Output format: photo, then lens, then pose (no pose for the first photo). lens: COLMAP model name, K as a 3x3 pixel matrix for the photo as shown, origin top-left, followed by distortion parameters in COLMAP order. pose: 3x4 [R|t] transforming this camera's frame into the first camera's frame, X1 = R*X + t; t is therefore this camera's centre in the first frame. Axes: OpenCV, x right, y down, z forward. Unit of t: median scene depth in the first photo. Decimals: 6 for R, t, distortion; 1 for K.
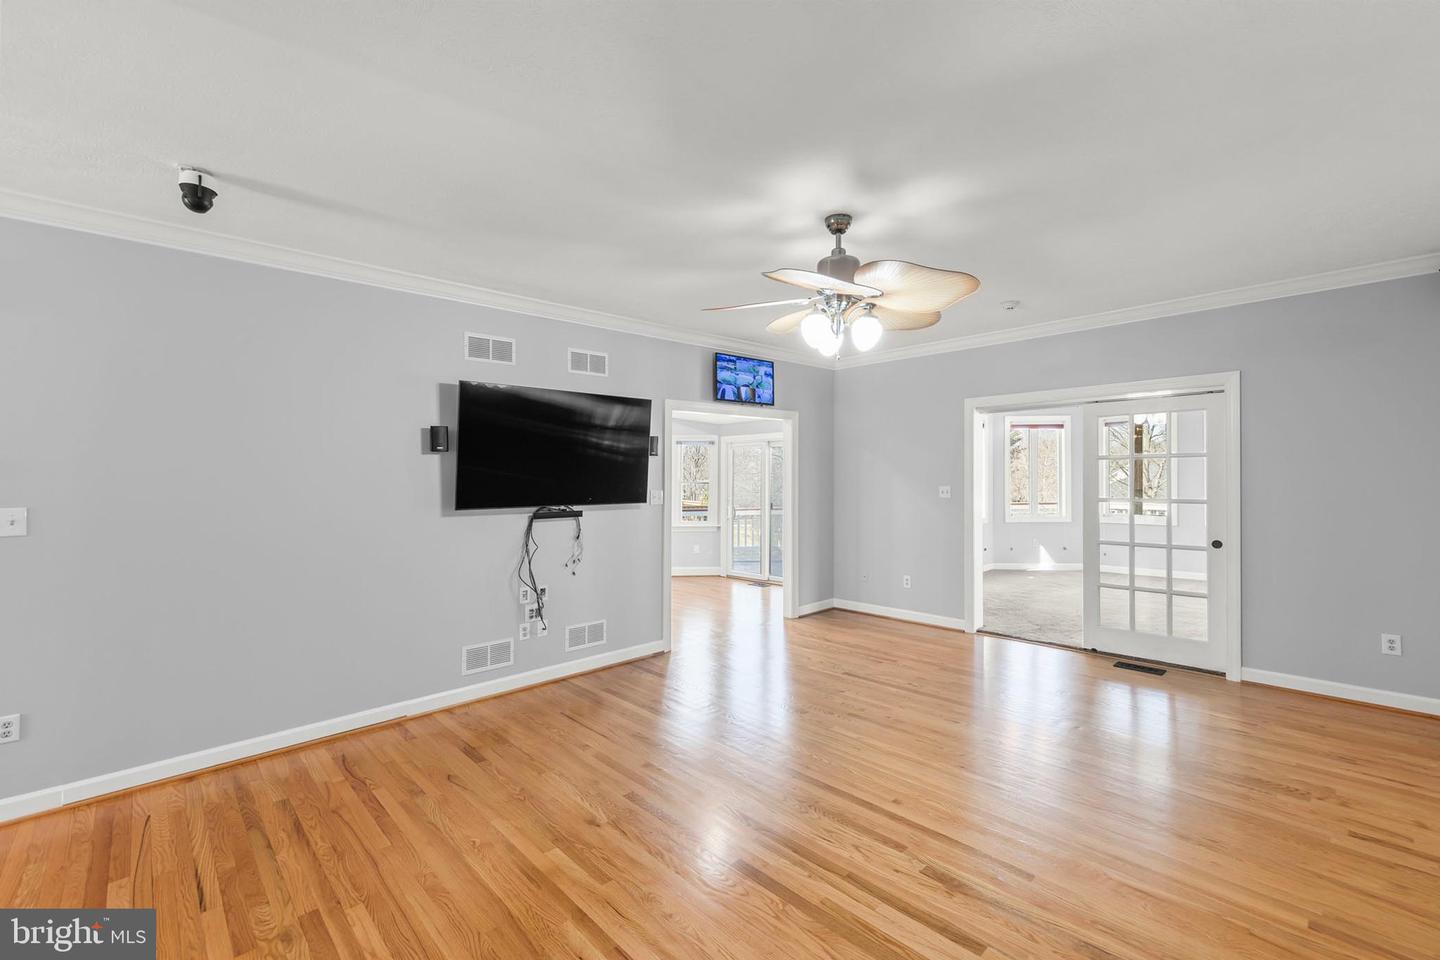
lens RADIAL K [[608.3, 0, 715.0], [0, 608.3, 473.6], [0, 0, 1]] dist [0.000235, -0.000397]
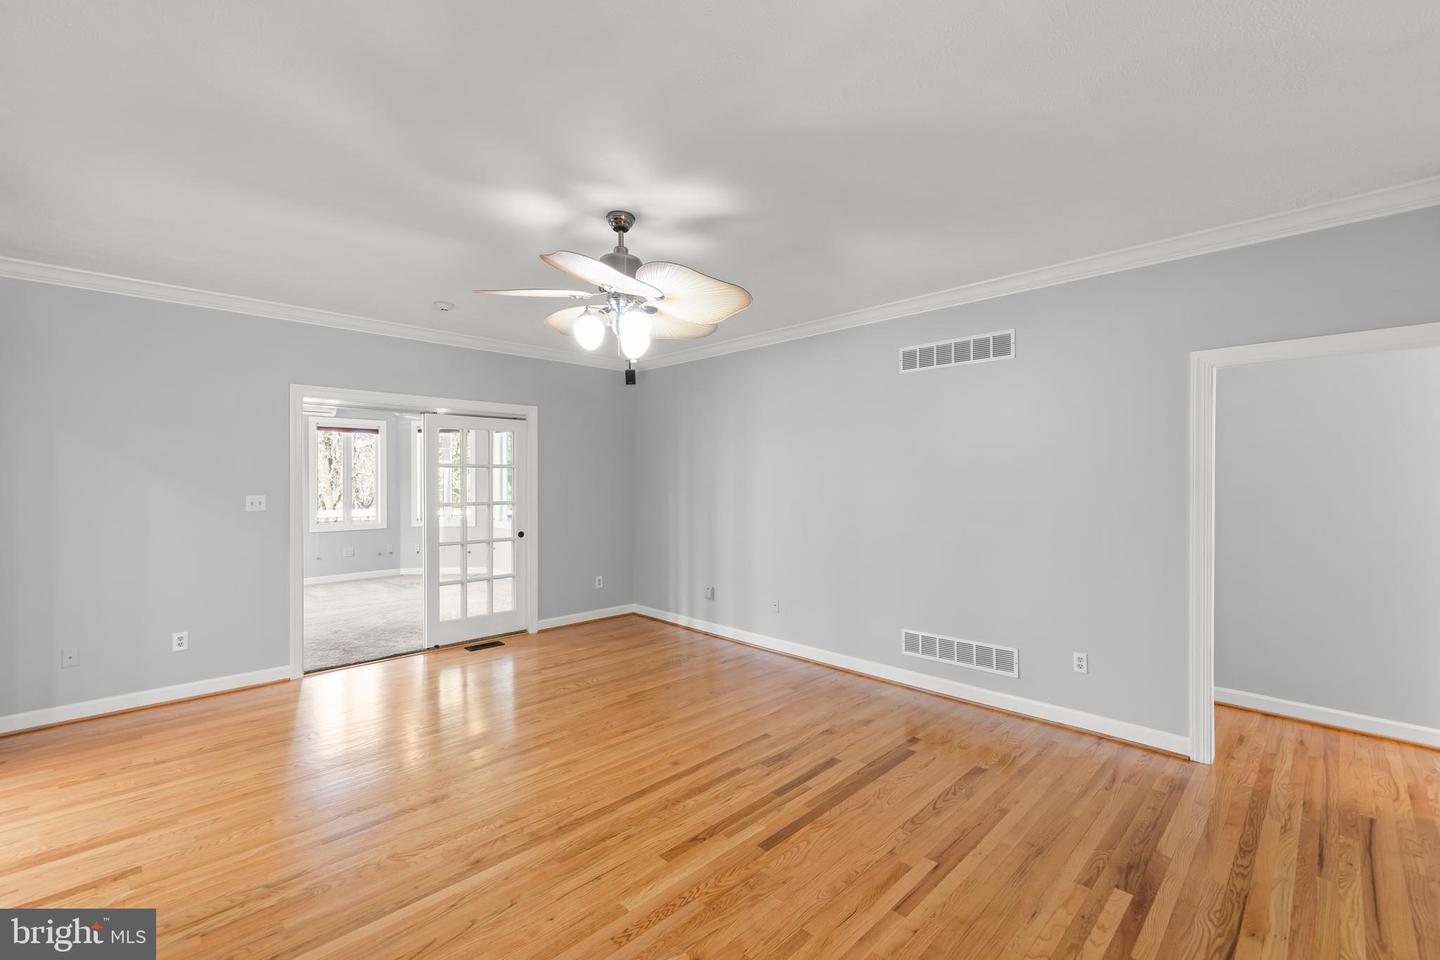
lens RADIAL K [[608.3, 0, 749.7], [0, 608.3, 483.2], [0, 0, 1]] dist [0.000235, -0.000397]
pose [[-0.058654, 0.008053, 0.998246, -0.503231], [-0.005198, 0.999951, -0.008372, 0.011131], [-0.998265, -0.005680, -0.058610, 0.542647]]
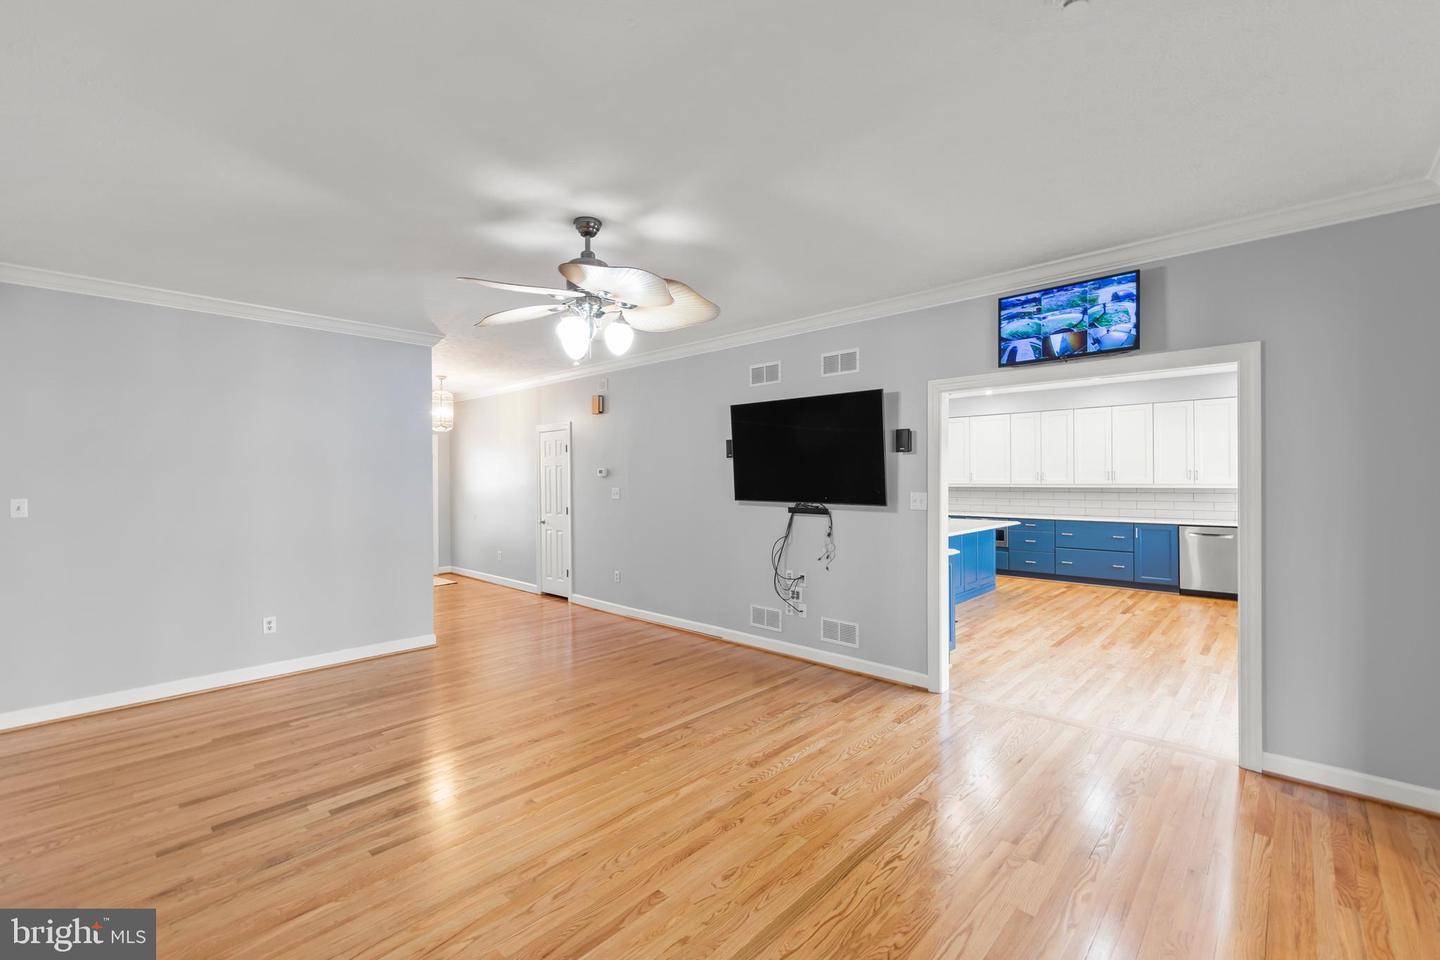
lens RADIAL K [[608.3, 0, 731.6], [0, 608.3, 479.3], [0, 0, 1]] dist [0.000235, -0.000397]
pose [[0.077628, 0.013189, -0.996895, 0.779977], [0.008461, 0.999868, 0.013887, -0.005143], [0.996946, -0.009513, 0.077506, 0.740456]]
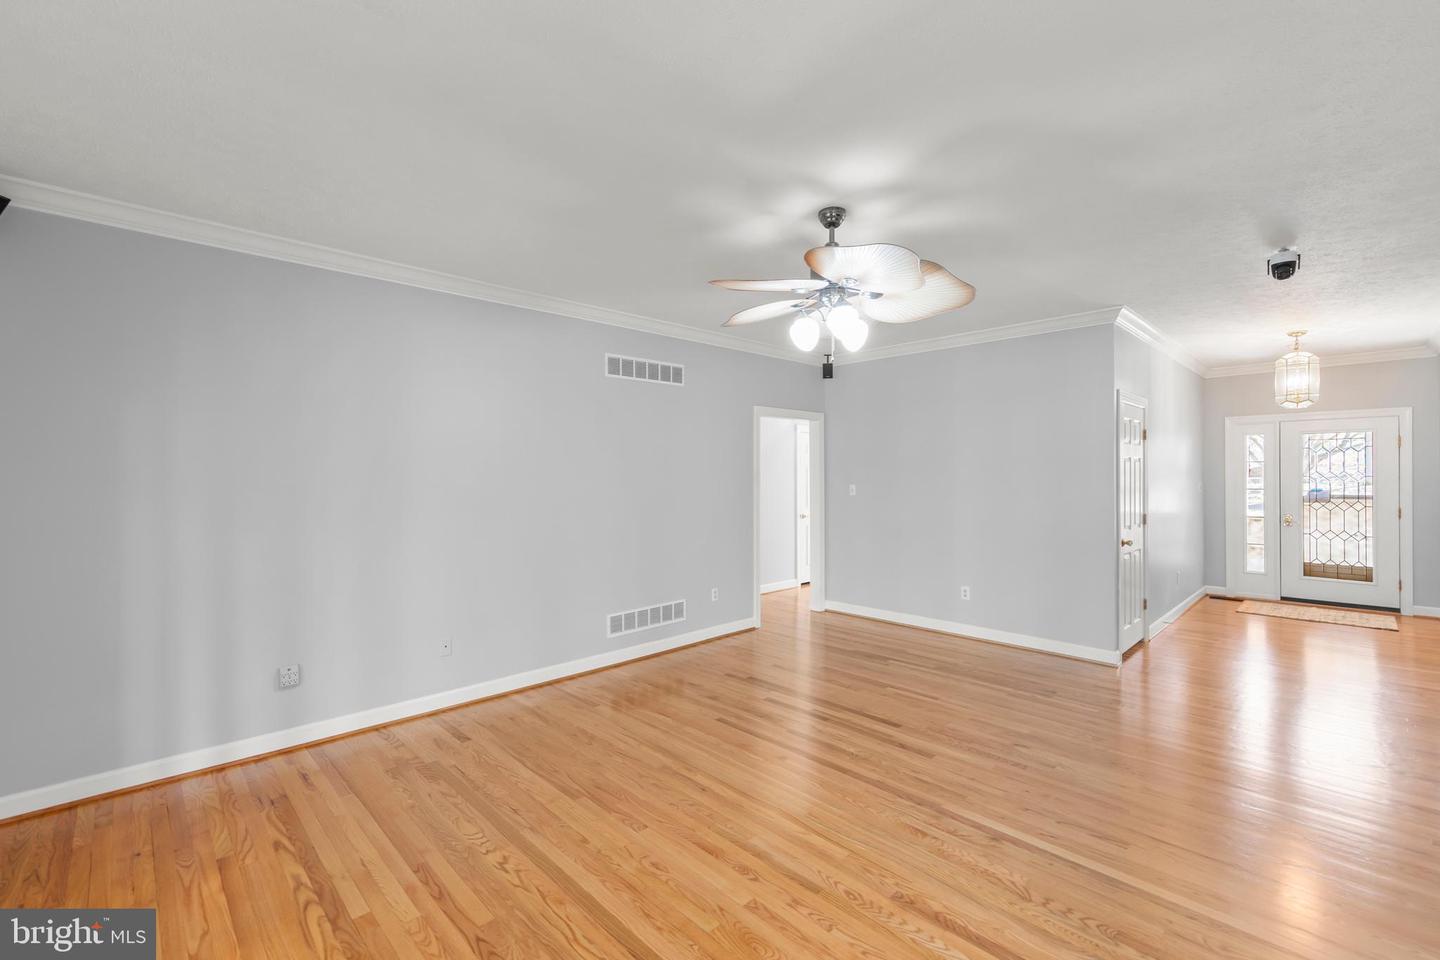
lens RADIAL K [[608.3, 0, 710.9], [0, 608.3, 476.7], [0, 0, 1]] dist [0.000235, -0.000397]
pose [[-0.999802, 0.014387, -0.013778, 0.263478], [0.014410, 0.999895, -0.001572, 0.002107], [0.013754, -0.001770, -0.999904, 1.263841]]
